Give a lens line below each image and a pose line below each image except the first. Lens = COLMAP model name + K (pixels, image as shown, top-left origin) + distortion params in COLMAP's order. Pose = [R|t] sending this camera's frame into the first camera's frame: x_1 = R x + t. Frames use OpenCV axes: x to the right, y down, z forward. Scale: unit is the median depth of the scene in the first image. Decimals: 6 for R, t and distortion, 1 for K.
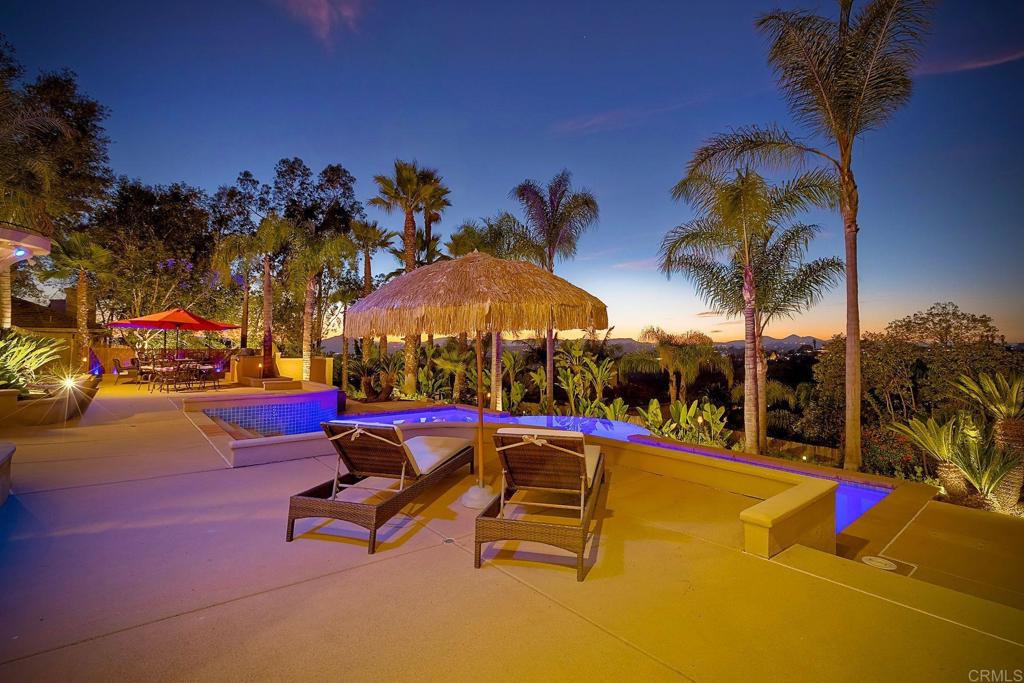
lens RADIAL K [[460.4, 0, 515.7], [0, 460.4, 333.6], [0, 0, 1]] dist [0.002885, -0.000442]
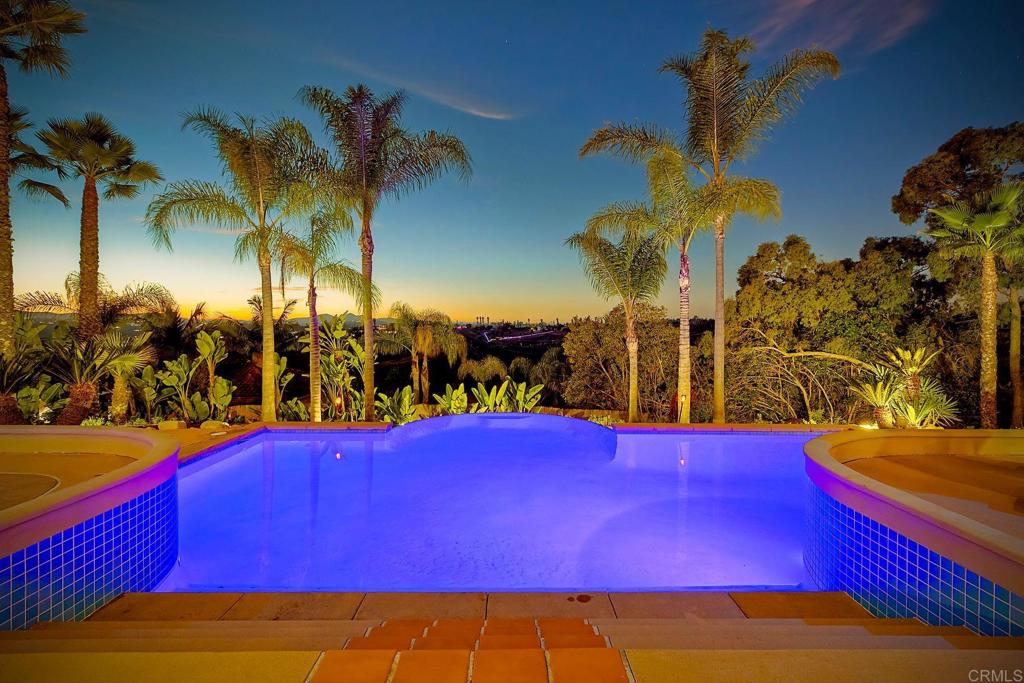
lens RADIAL K [[460.4, 0, 516.8], [0, 460.4, 334.1], [0, 0, 1]] dist [0.002885, -0.000442]
pose [[0.637764, -0.010976, 0.770153, -0.263445], [-0.028186, 0.998896, 0.037577, 0.005063], [-0.769716, -0.045673, 0.636751, 0.264649]]
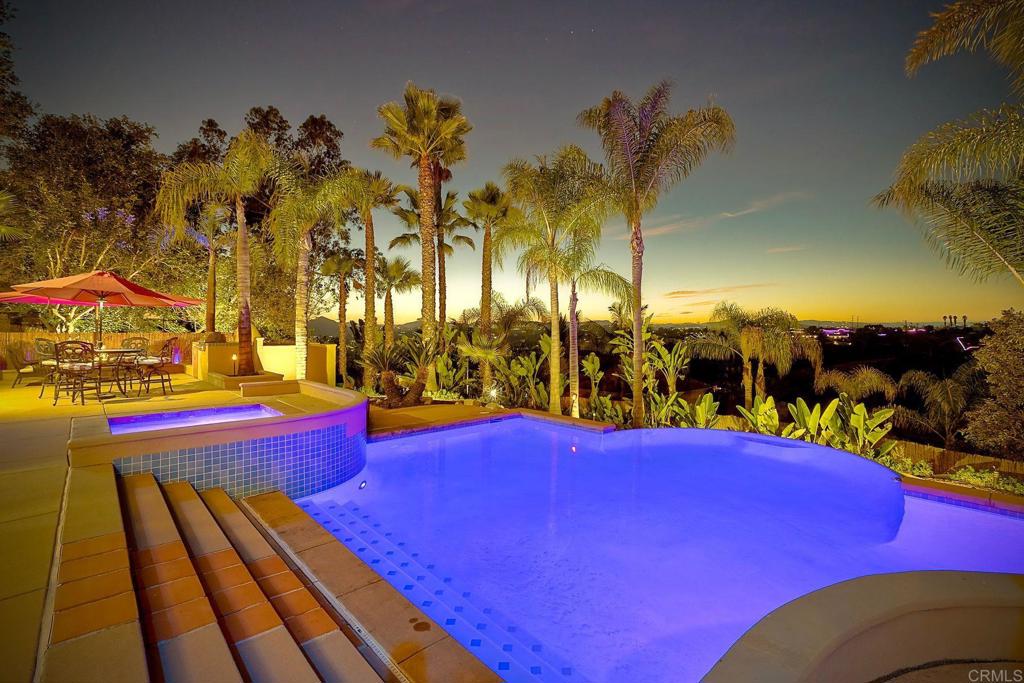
lens RADIAL K [[460.4, 0, 516.4], [0, 460.4, 333.1], [0, 0, 1]] dist [0.002885, -0.000442]
pose [[0.998972, -0.005325, 0.045015, -0.116873], [0.003637, 0.999289, 0.037518, 0.006486], [-0.045183, -0.037316, 0.998282, 0.209537]]
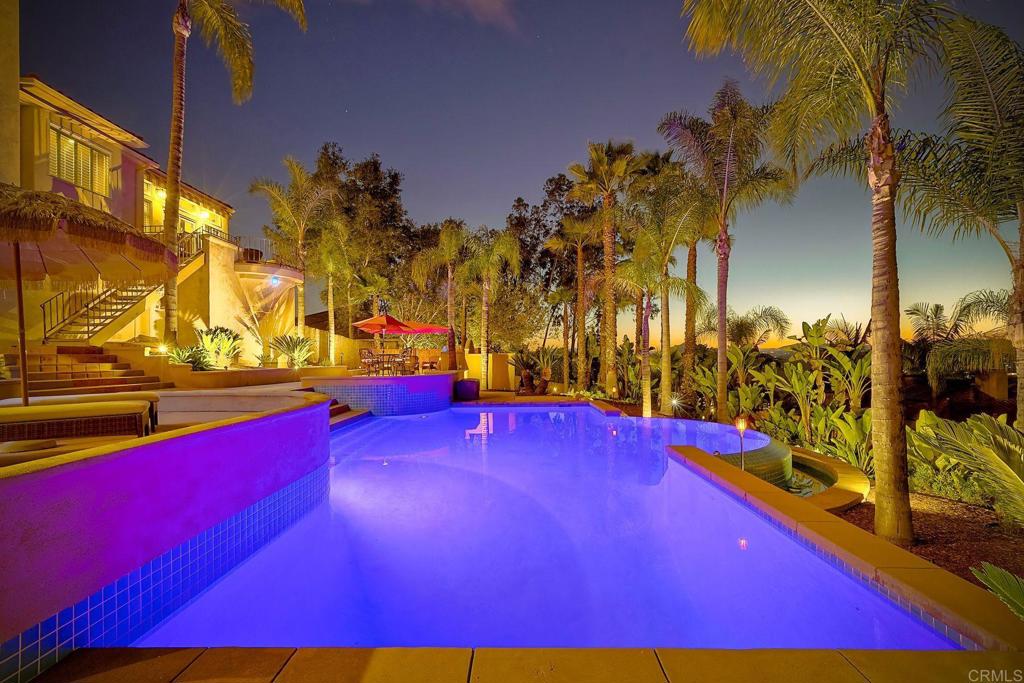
lens RADIAL K [[460.4, 0, 507.9], [0, 460.4, 357.3], [0, 0, 1]] dist [0.002885, -0.000442]
pose [[0.751919, -0.016282, -0.659055, 0.231847], [0.038349, 0.999082, 0.019069, 0.034467], [0.658139, -0.039613, 0.751853, 0.169937]]
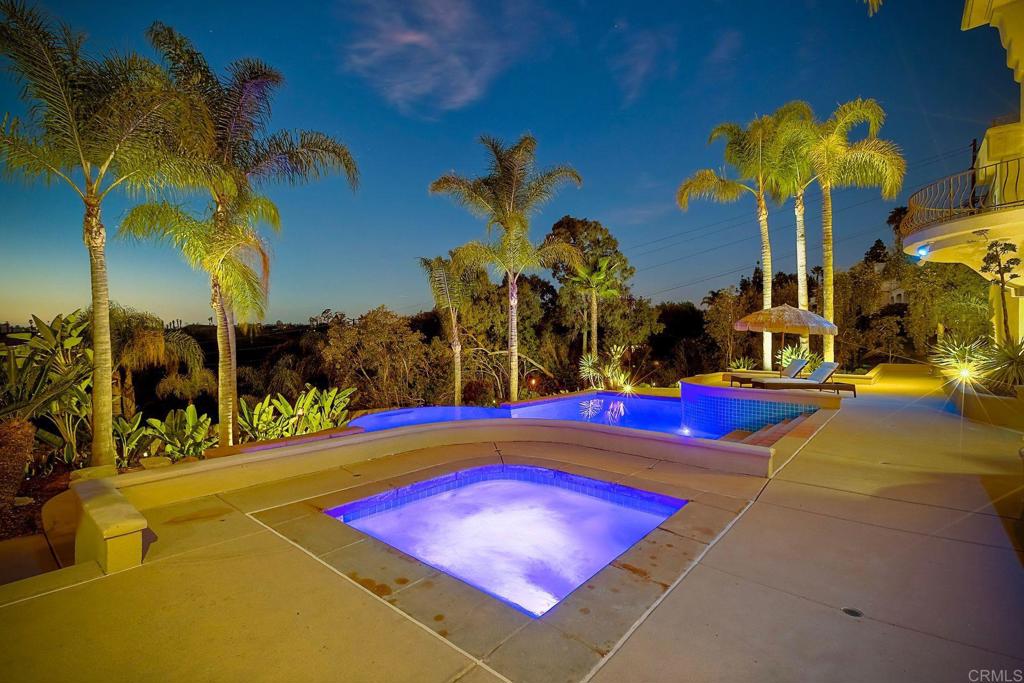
lens RADIAL K [[460.4, 0, 514.4], [0, 460.4, 342.8], [0, 0, 1]] dist [0.002885, -0.000442]
pose [[-0.149758, -0.022389, 0.988469, -0.467377], [-0.038953, 0.999101, 0.016728, 0.012430], [-0.987955, -0.035999, -0.150496, 0.542161]]
